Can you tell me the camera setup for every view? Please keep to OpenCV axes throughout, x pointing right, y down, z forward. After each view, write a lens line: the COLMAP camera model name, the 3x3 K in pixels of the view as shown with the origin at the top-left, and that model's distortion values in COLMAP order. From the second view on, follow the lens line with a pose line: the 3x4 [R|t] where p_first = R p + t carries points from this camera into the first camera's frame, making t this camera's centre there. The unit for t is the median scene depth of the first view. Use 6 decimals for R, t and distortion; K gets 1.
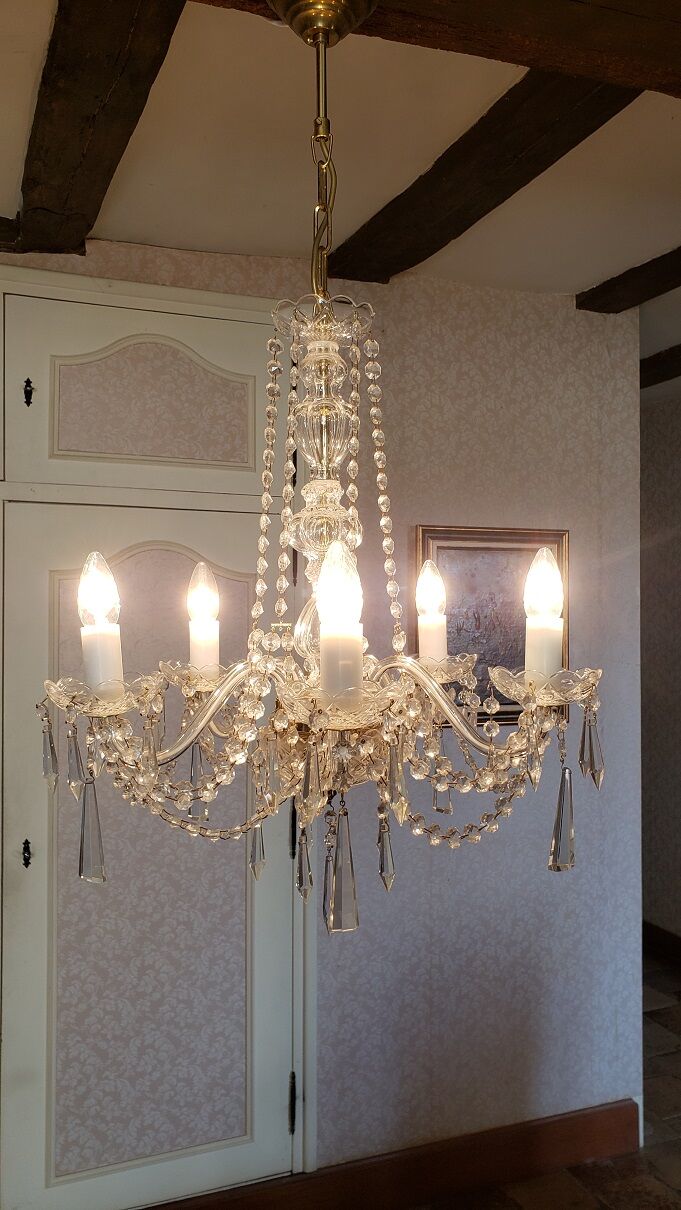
lens RADIAL K [[972.9, 0, 337.5], [0, 972.9, 601.9], [0, 0, 1]] dist [-0.044921, 0.068602]
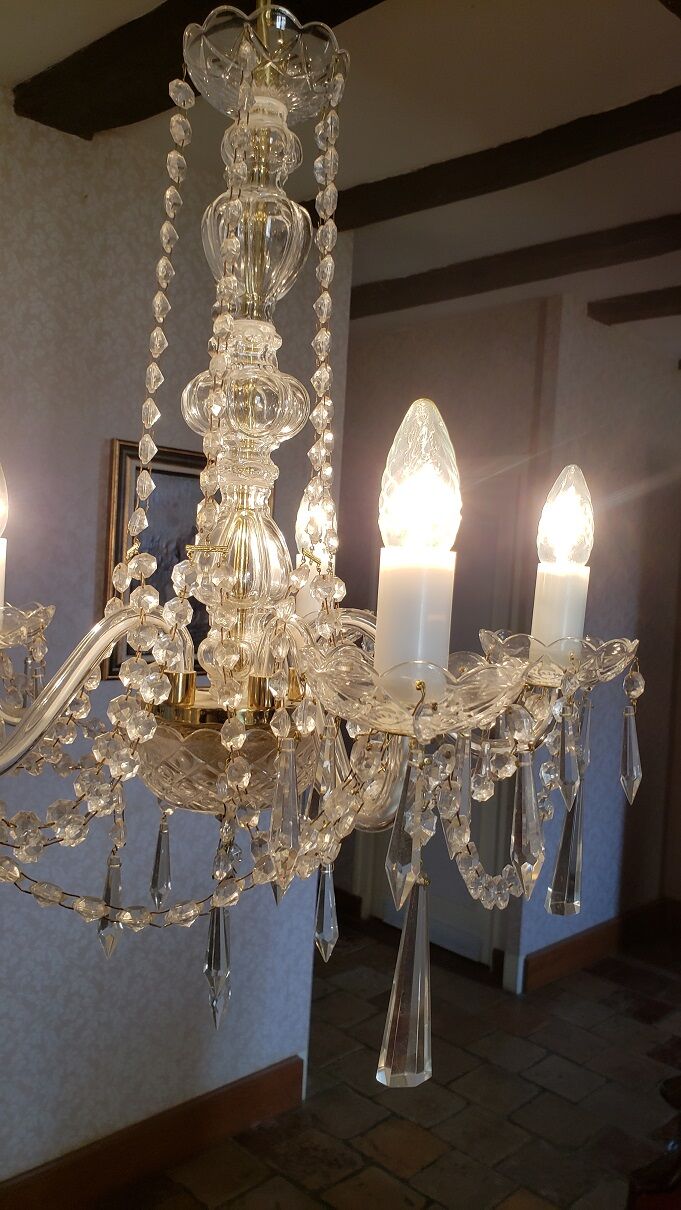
lens RADIAL K [[972.9, 0, 344.9], [0, 972.9, 605.1], [0, 0, 1]] dist [-0.044921, 0.068602]
pose [[0.911515, 0.035942, 0.409693, -0.070969], [-0.063673, 0.996496, 0.054243, 0.006281], [-0.406307, -0.075530, 0.910609, 0.132190]]
